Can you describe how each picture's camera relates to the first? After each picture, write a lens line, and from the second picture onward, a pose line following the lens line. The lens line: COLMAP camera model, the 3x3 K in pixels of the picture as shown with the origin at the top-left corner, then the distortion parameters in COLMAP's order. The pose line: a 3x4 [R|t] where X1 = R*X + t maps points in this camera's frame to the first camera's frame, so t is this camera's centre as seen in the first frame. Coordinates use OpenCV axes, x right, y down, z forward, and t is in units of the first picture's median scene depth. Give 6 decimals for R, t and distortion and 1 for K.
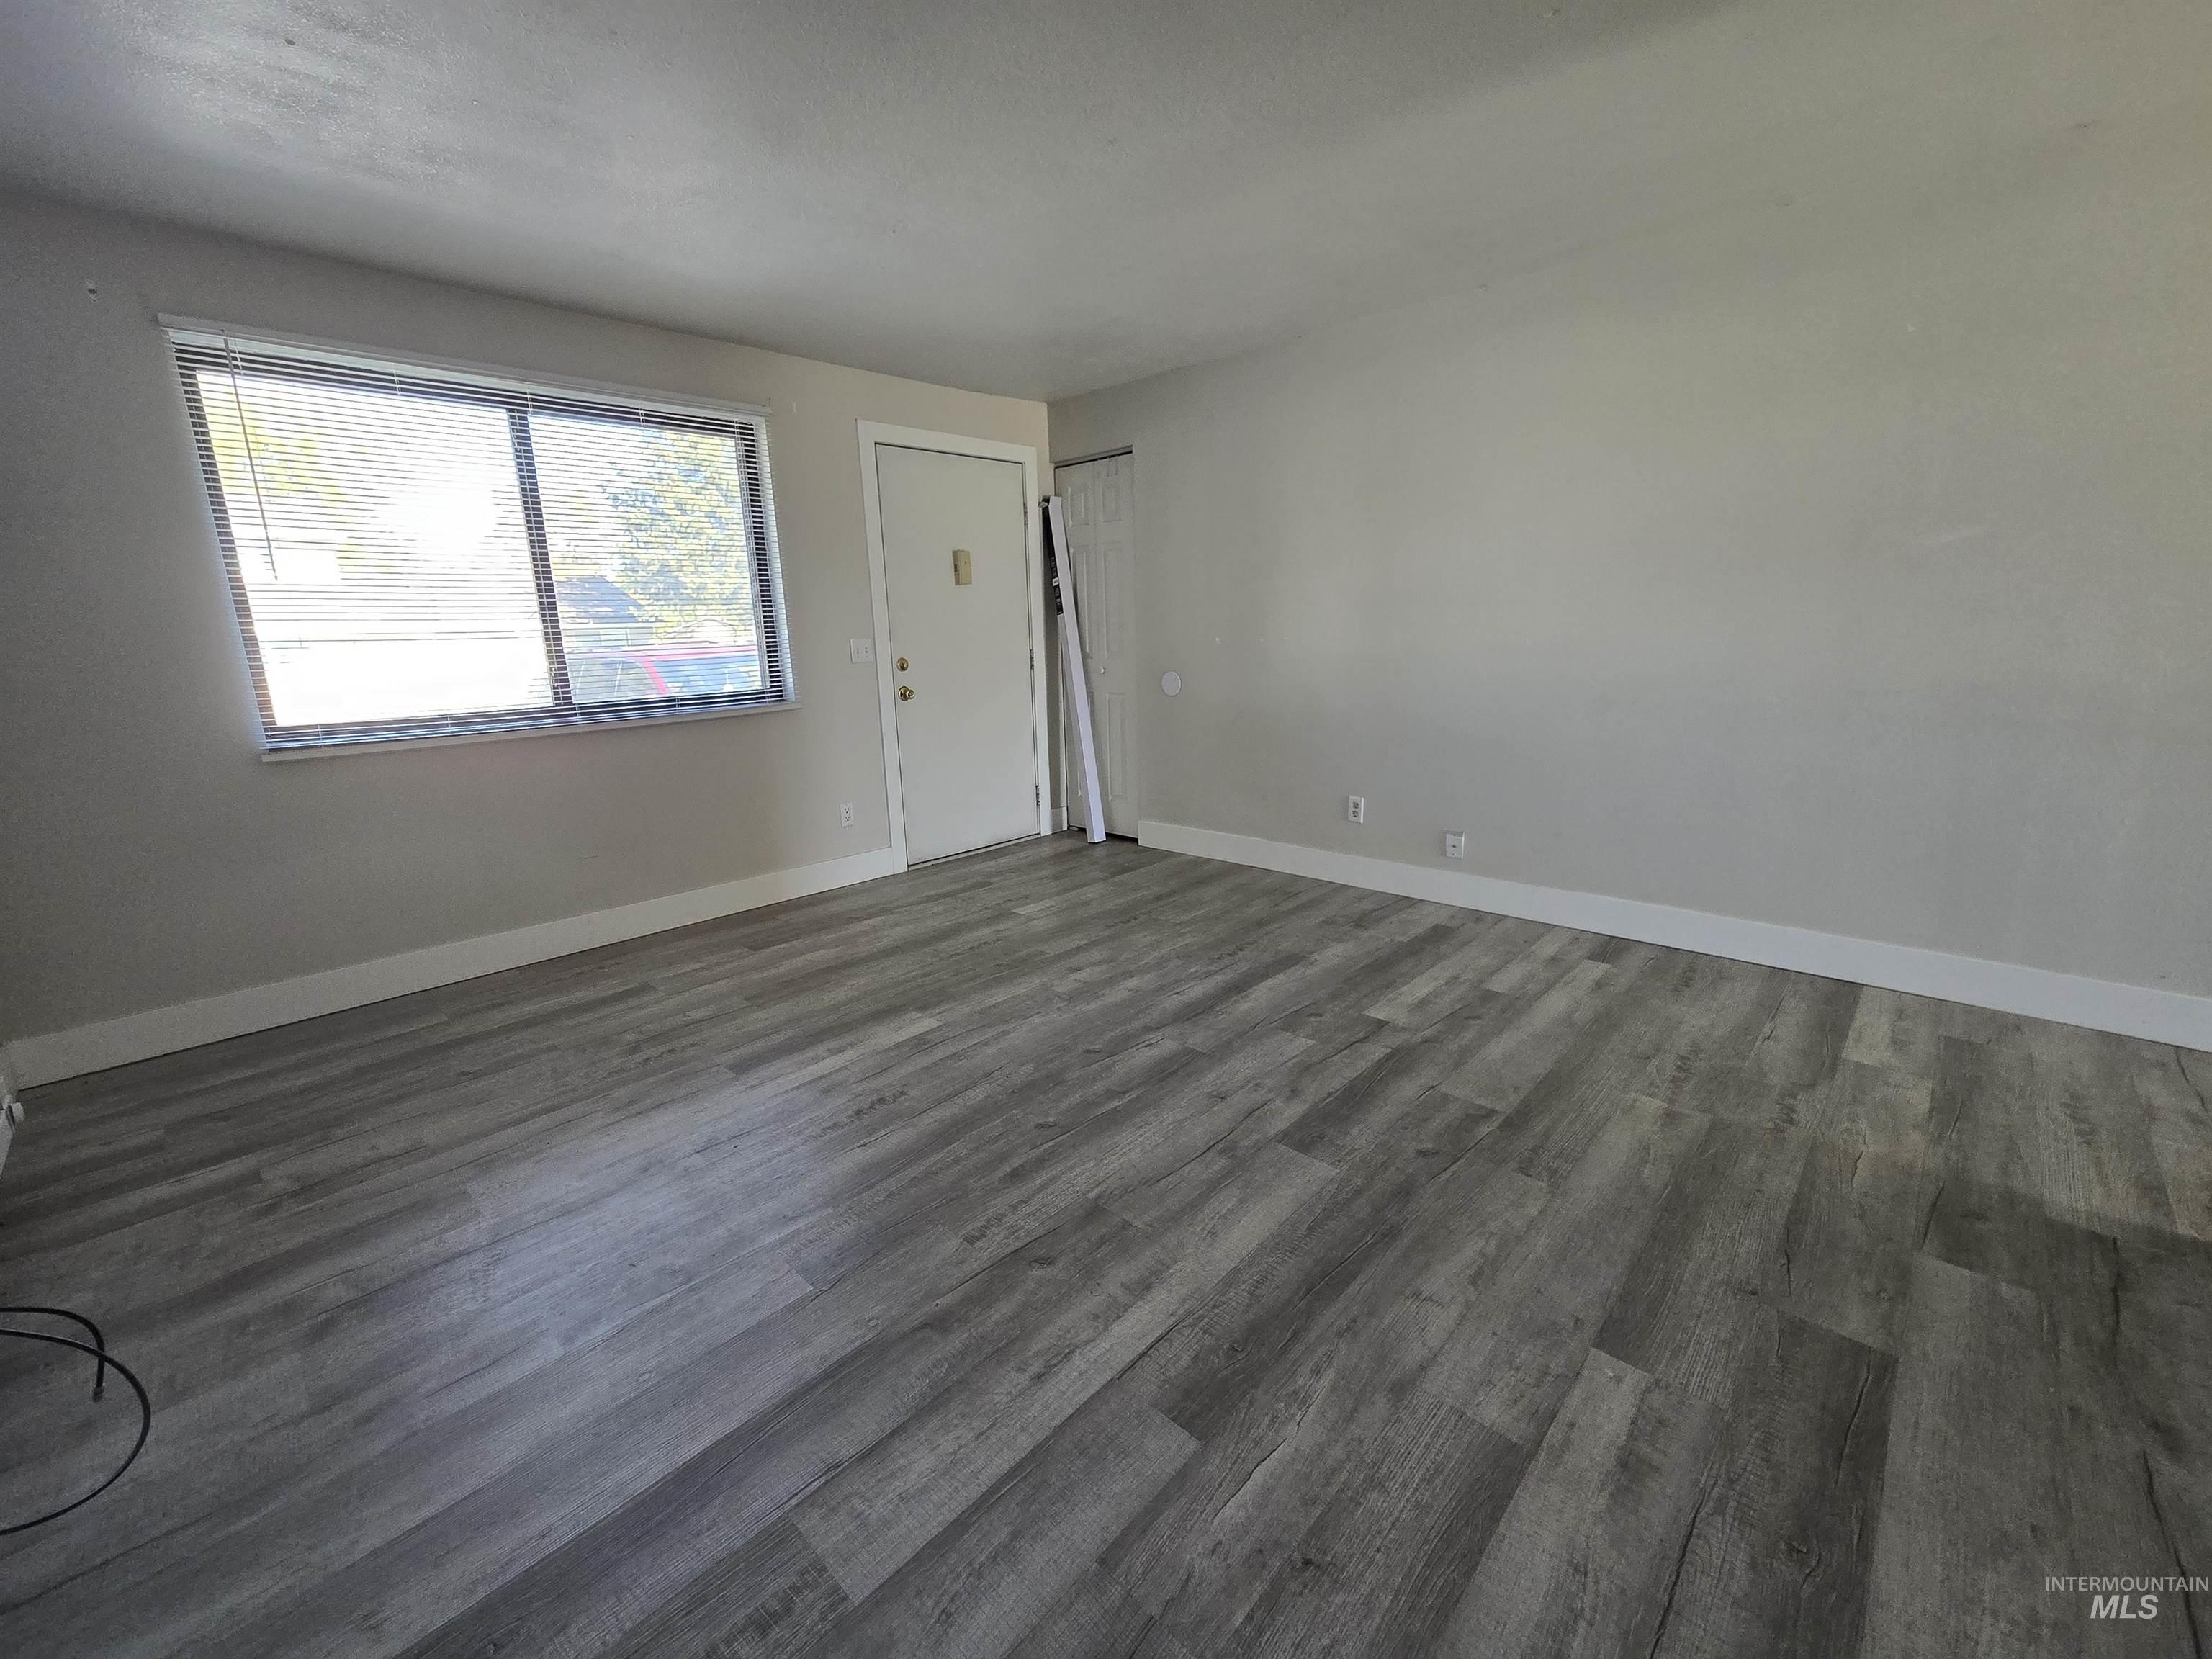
lens RADIAL K [[908.0, 0, 1092.9], [0, 908.0, 826.9], [0, 0, 1]] dist [-0.004297, 0.001138]
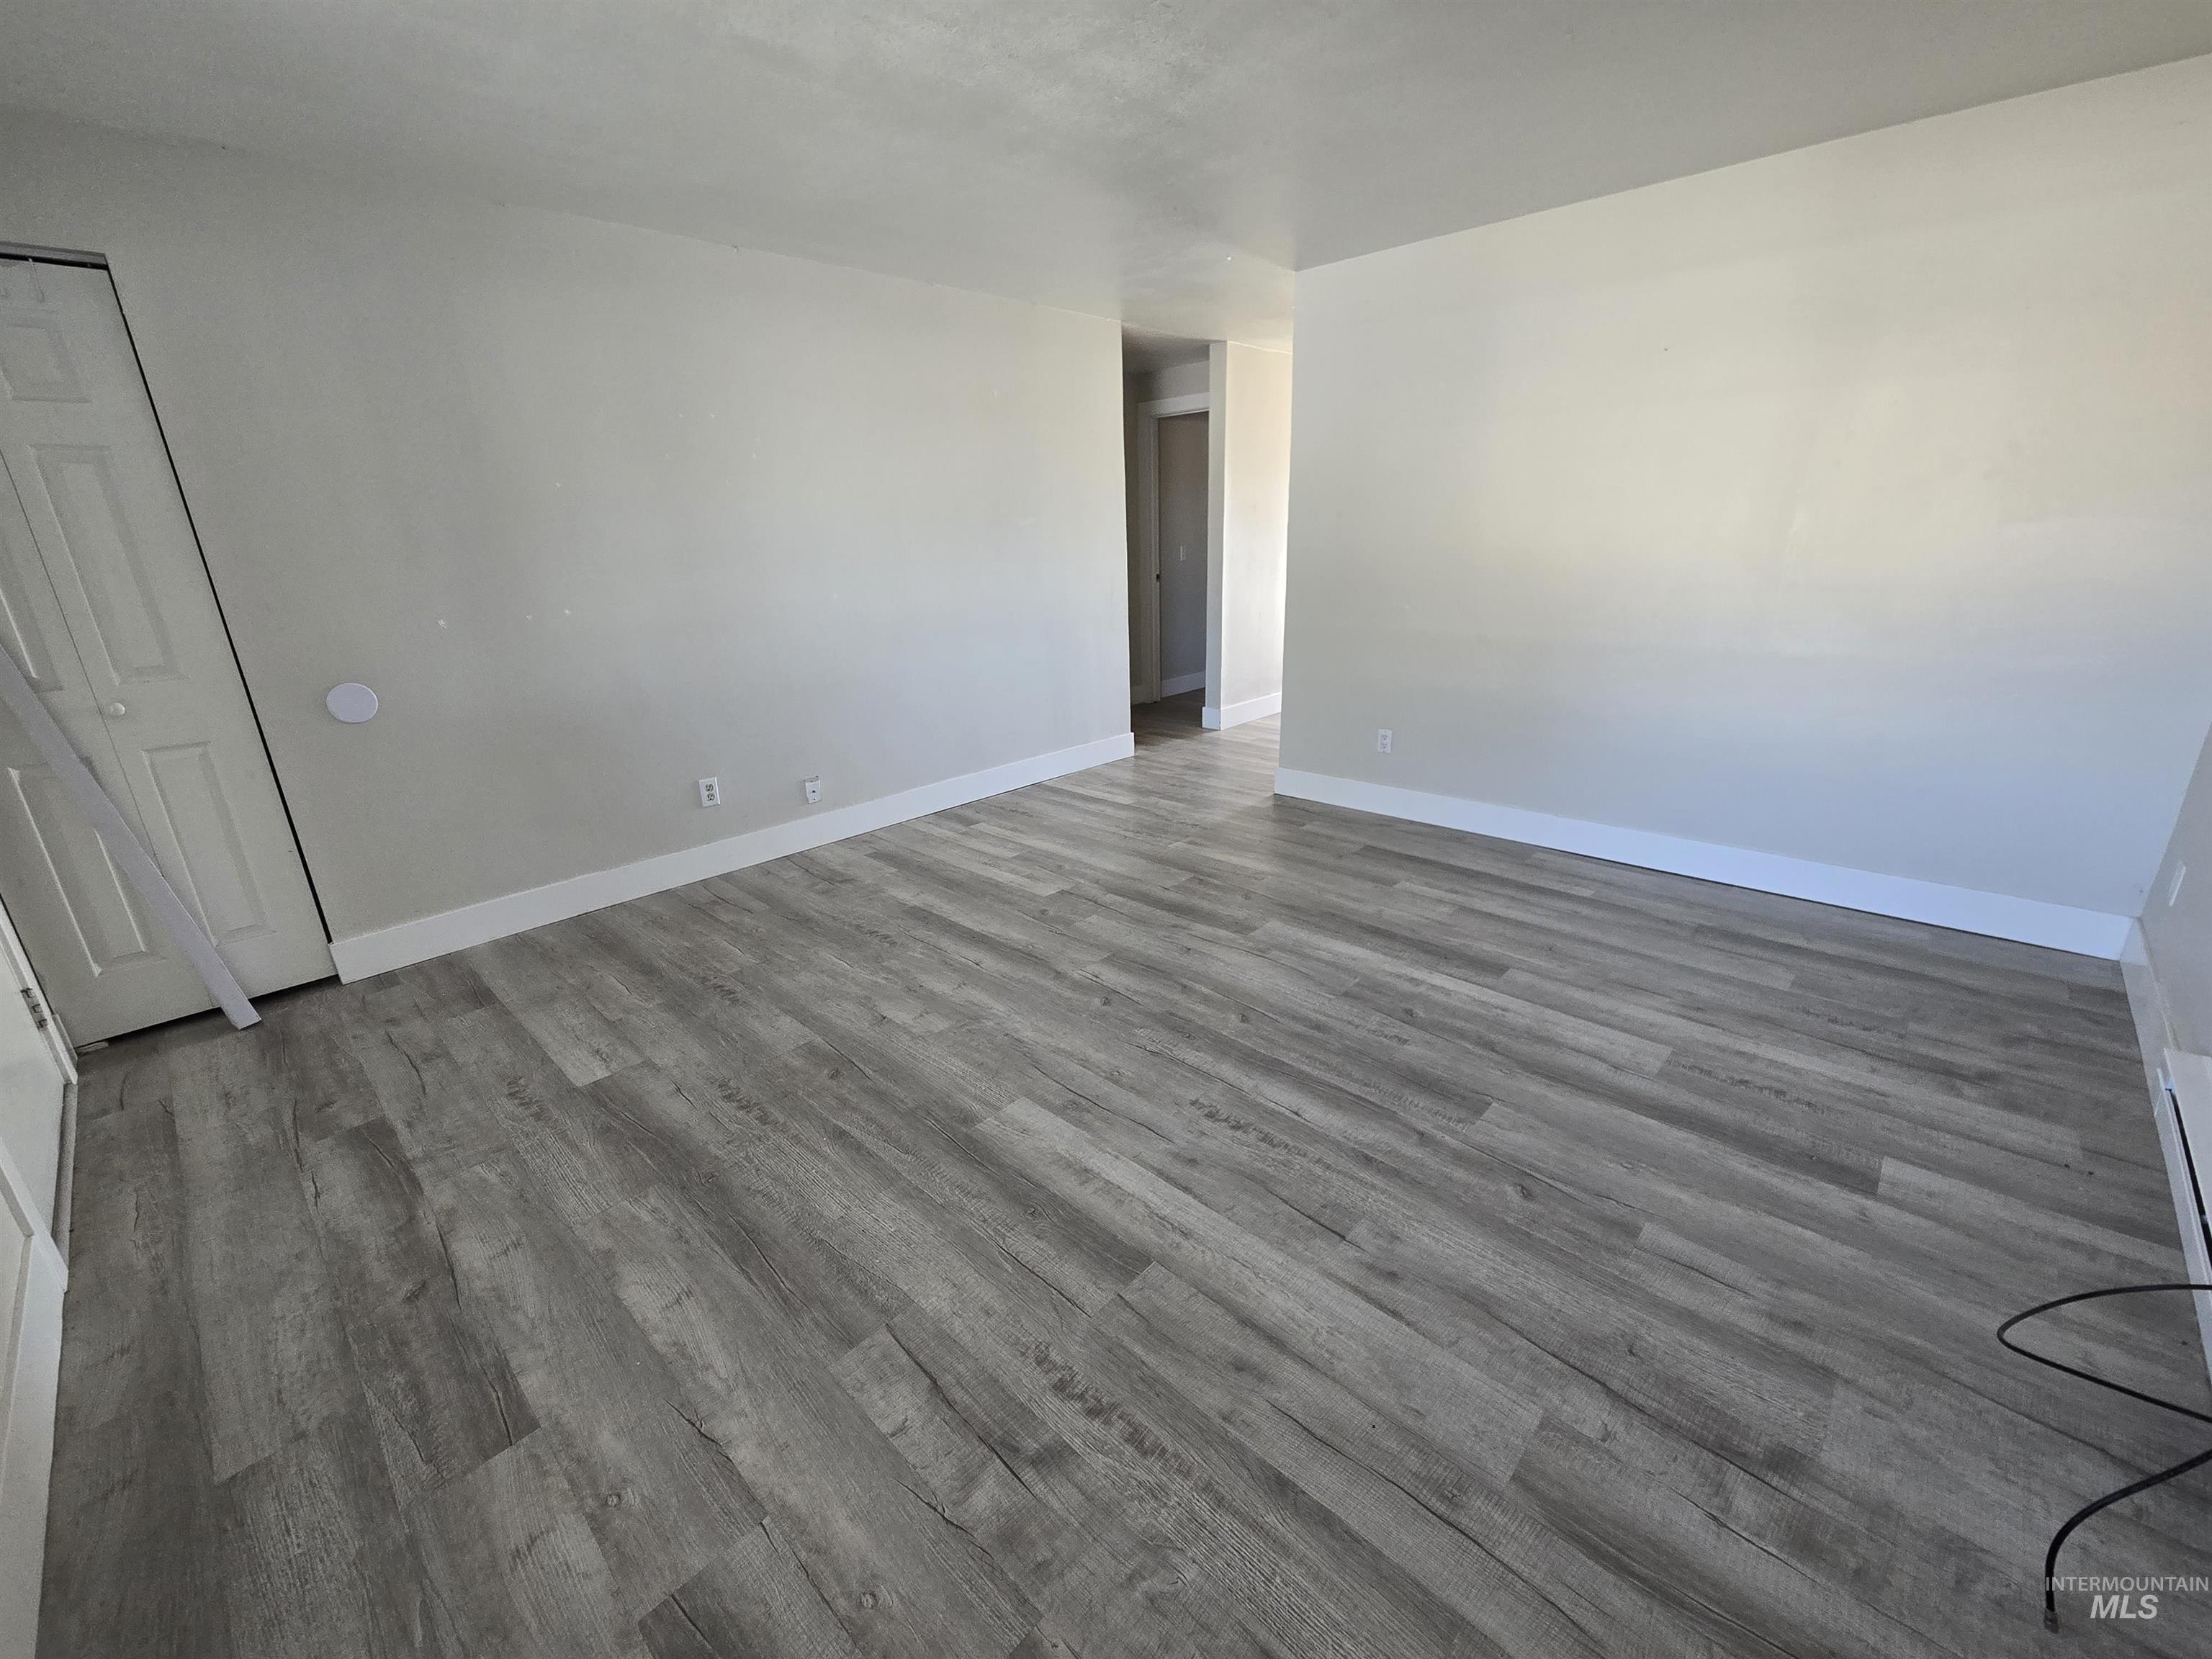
lens RADIAL K [[908.0, 0, 1086.8], [0, 908.0, 828.2], [0, 0, 1]] dist [-0.004297, 0.001138]
pose [[0.001829, -0.287549, 0.957764, -0.885573], [0.247177, 0.928177, 0.278194, -0.217354], [-0.968969, 0.236228, 0.072773, 0.852328]]
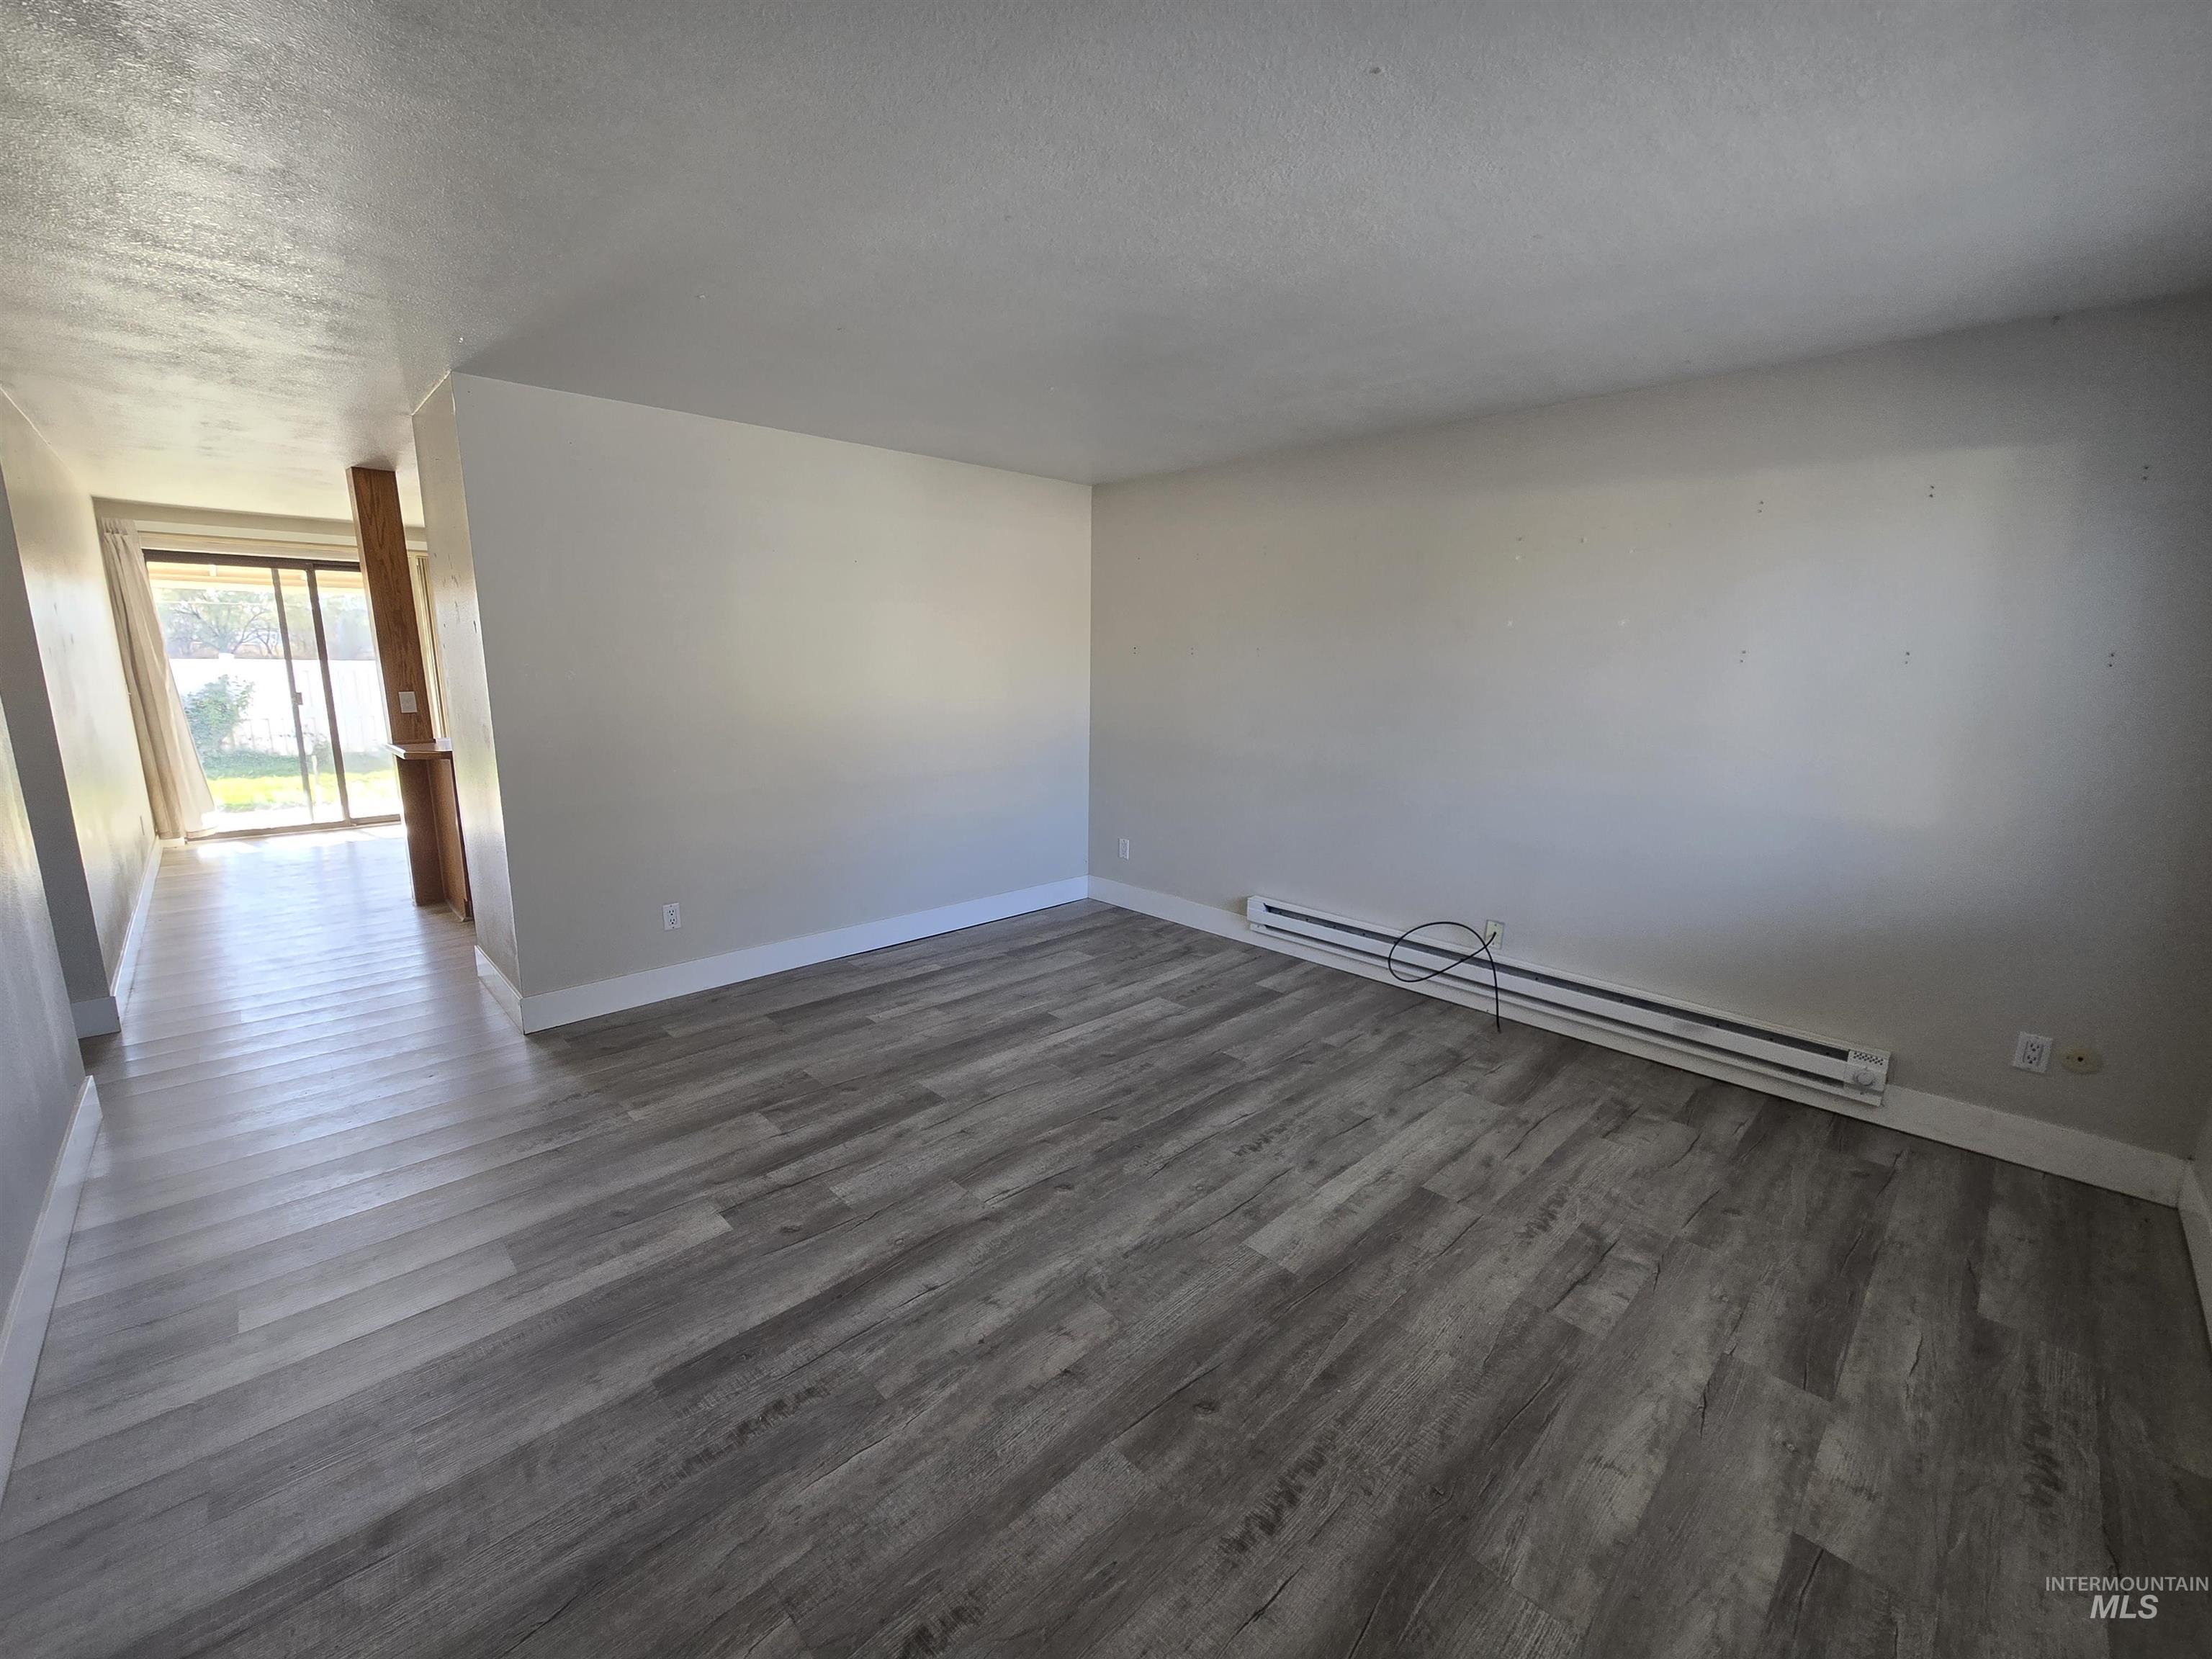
lens RADIAL K [[908.0, 0, 1097.2], [0, 908.0, 827.6], [0, 0, 1]] dist [-0.004297, 0.001138]
pose [[-0.999126, 0.011620, 0.040144, -0.074136], [0.026538, 0.918450, 0.394647, -0.458196], [-0.032285, 0.395367, -0.917956, 1.641719]]
